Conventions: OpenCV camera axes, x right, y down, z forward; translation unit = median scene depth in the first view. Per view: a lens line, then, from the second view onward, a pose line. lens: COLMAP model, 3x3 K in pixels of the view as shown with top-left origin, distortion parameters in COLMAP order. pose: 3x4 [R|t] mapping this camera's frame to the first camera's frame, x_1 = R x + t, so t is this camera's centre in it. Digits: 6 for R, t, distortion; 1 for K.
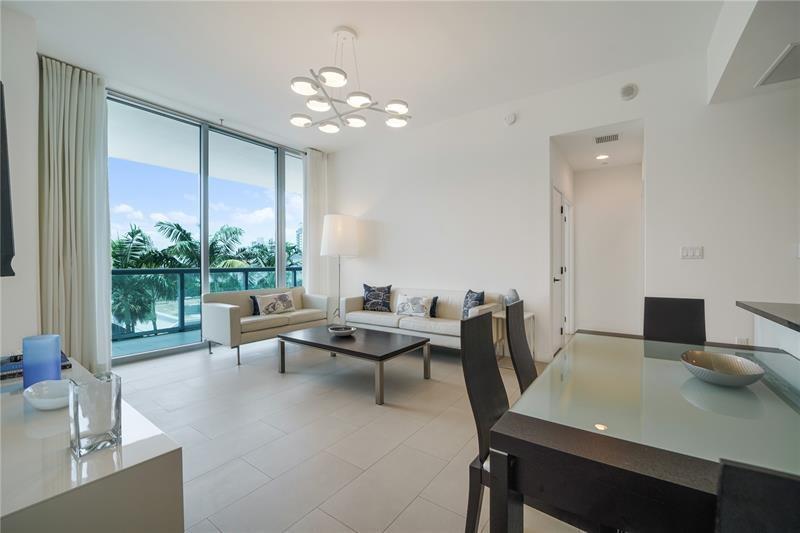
lens RADIAL K [[331.1, 0, 406.3], [0, 331.1, 265.5], [0, 0, 1]] dist [-0.018731, -0.000794]
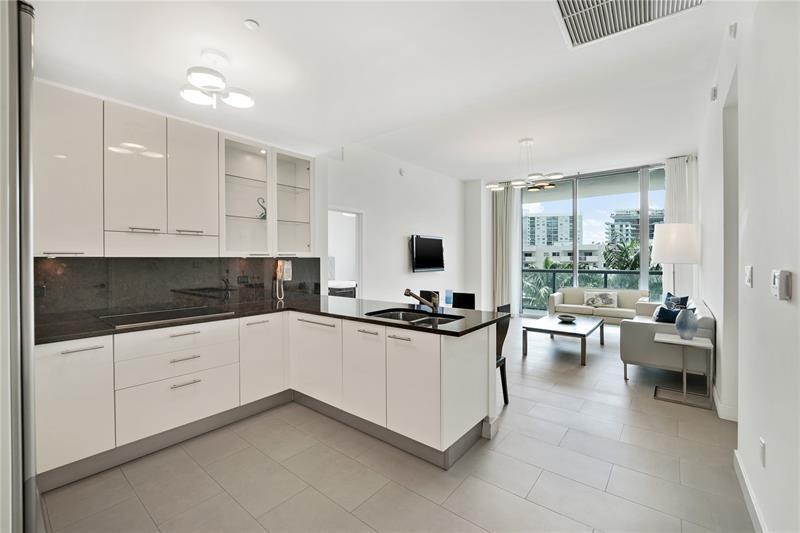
lens RADIAL K [[331.1, 0, 394.5], [0, 331.1, 254.1], [0, 0, 1]] dist [-0.018731, -0.000794]
pose [[-0.061861, -0.017084, -0.997939, 1.160214], [-0.001398, 0.999854, -0.017030, -0.051296], [0.998084, 0.000342, -0.061876, 0.308836]]
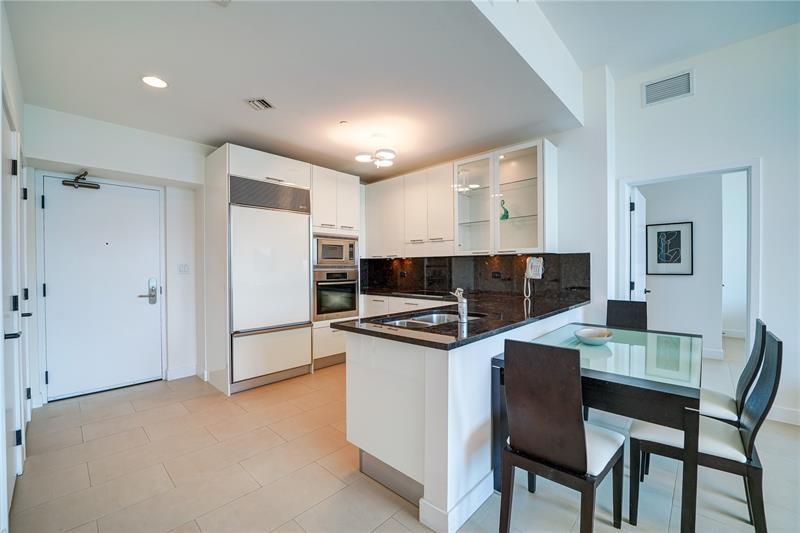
lens RADIAL K [[331.1, 0, 400.2], [0, 331.1, 265.7], [0, 0, 1]] dist [-0.018731, -0.000794]
pose [[-0.994056, 0.006619, 0.108673, 0.589831], [0.007421, 0.999948, 0.006978, -0.037433], [-0.108621, 0.007743, -0.994053, 0.799628]]
